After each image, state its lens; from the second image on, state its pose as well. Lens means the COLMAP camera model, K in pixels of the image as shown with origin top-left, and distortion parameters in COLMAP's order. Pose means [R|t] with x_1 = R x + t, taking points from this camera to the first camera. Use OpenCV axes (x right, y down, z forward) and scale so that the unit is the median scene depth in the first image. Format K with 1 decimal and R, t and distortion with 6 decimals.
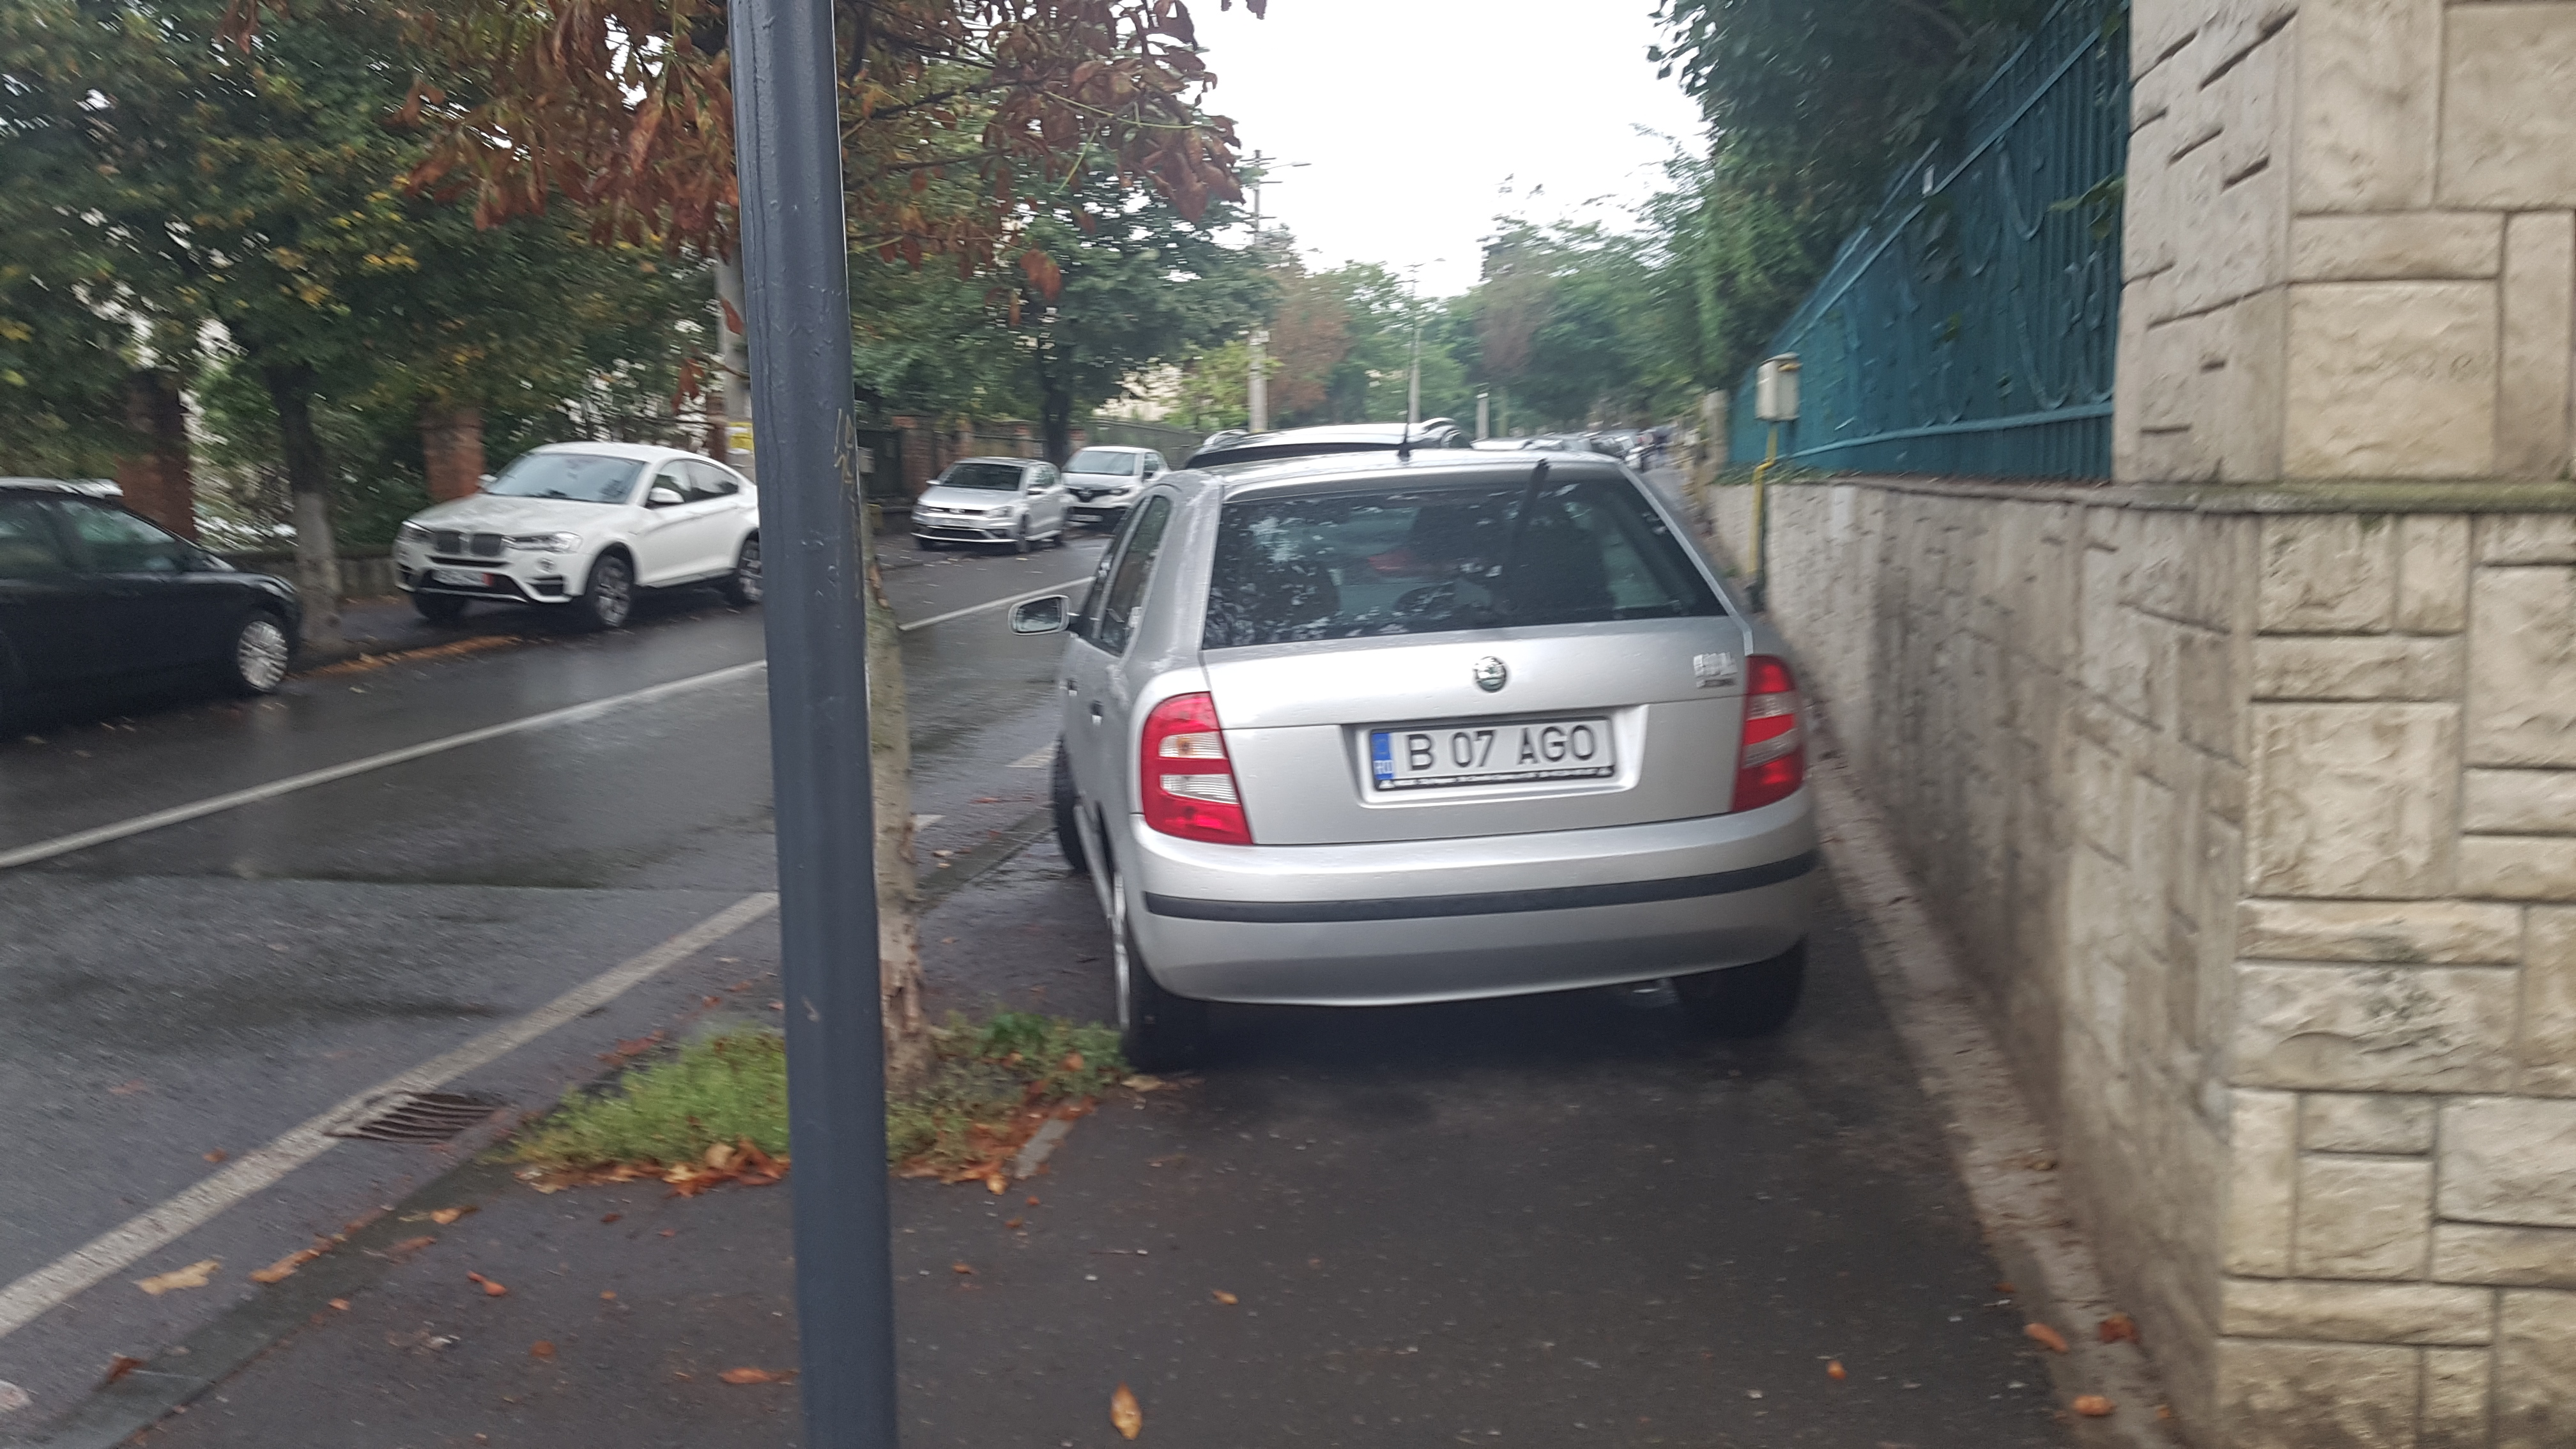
lens RADIAL K [[1882.7, 0, 1280.9], [0, 1882.7, 730.6], [0, 0, 1]] dist [-0.007080, -0.001812]
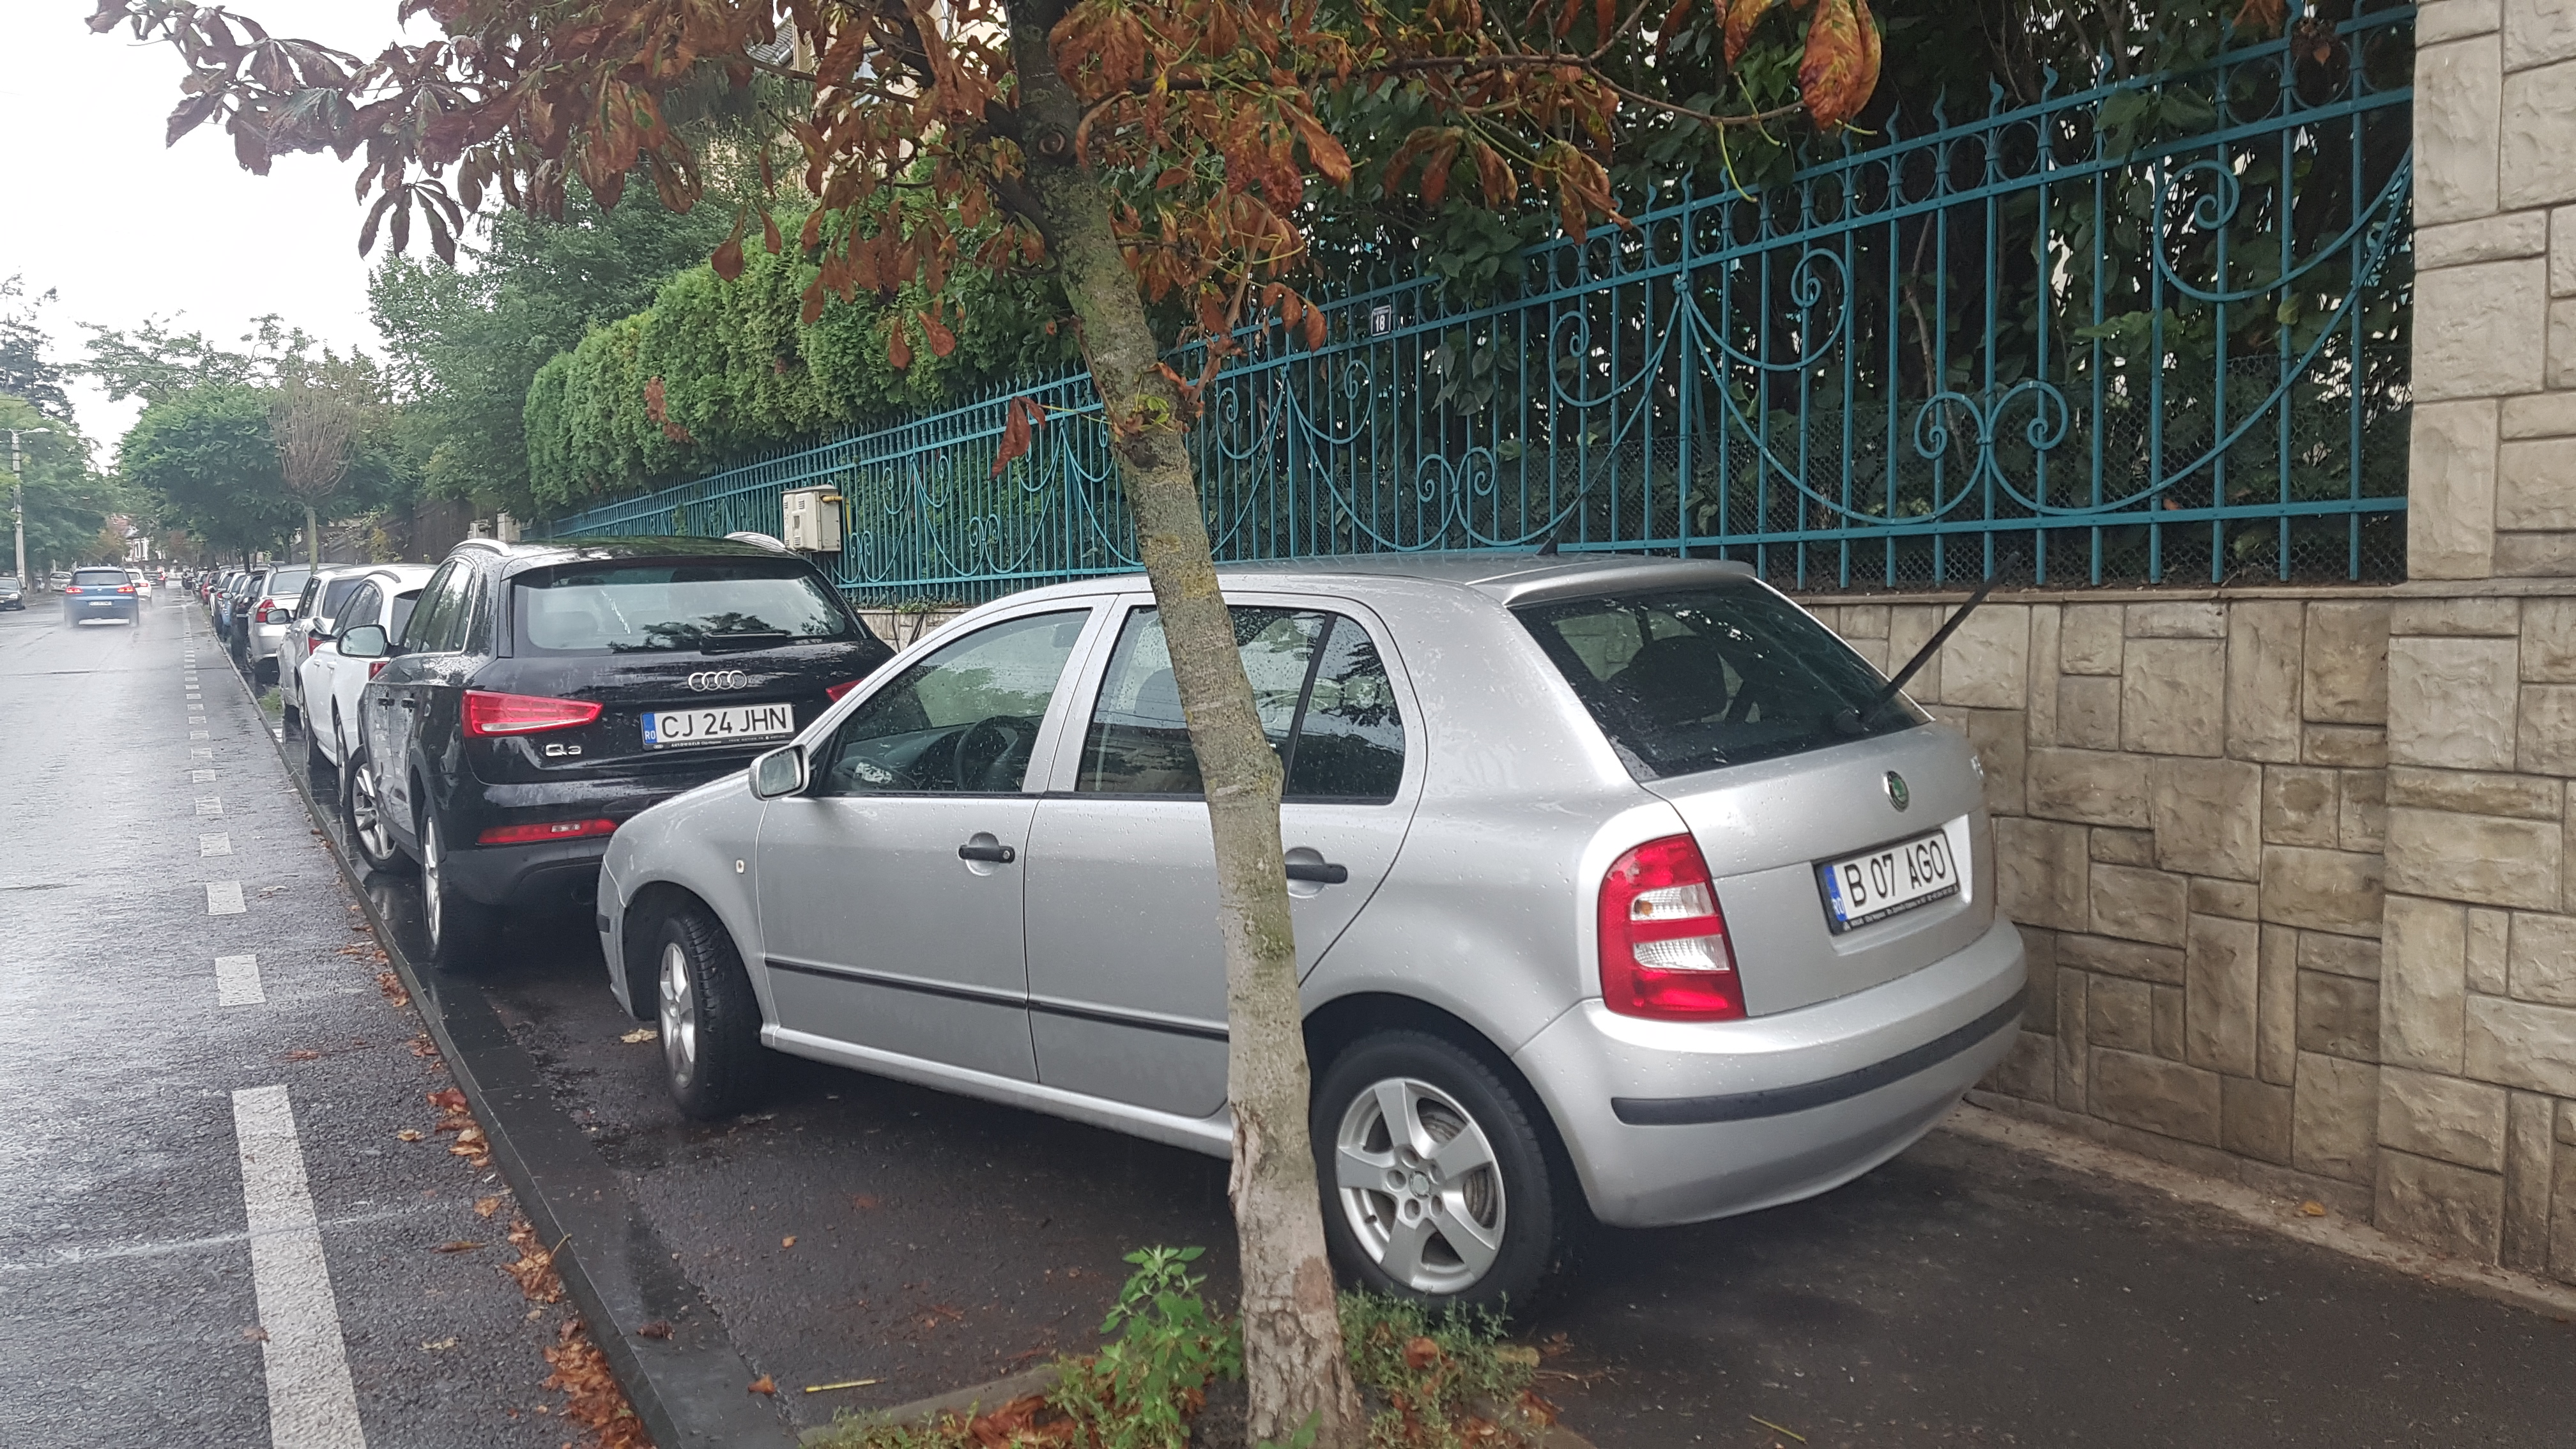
lens RADIAL K [[1882.7, 0, 1282.6], [0, 1882.7, 716.3], [0, 0, 1]] dist [-0.007080, -0.001812]
pose [[0.763744, -0.034764, 0.644582, -0.681709], [0.087897, 0.994849, -0.050491, -0.045255], [-0.639507, 0.095219, 0.762866, 0.496071]]
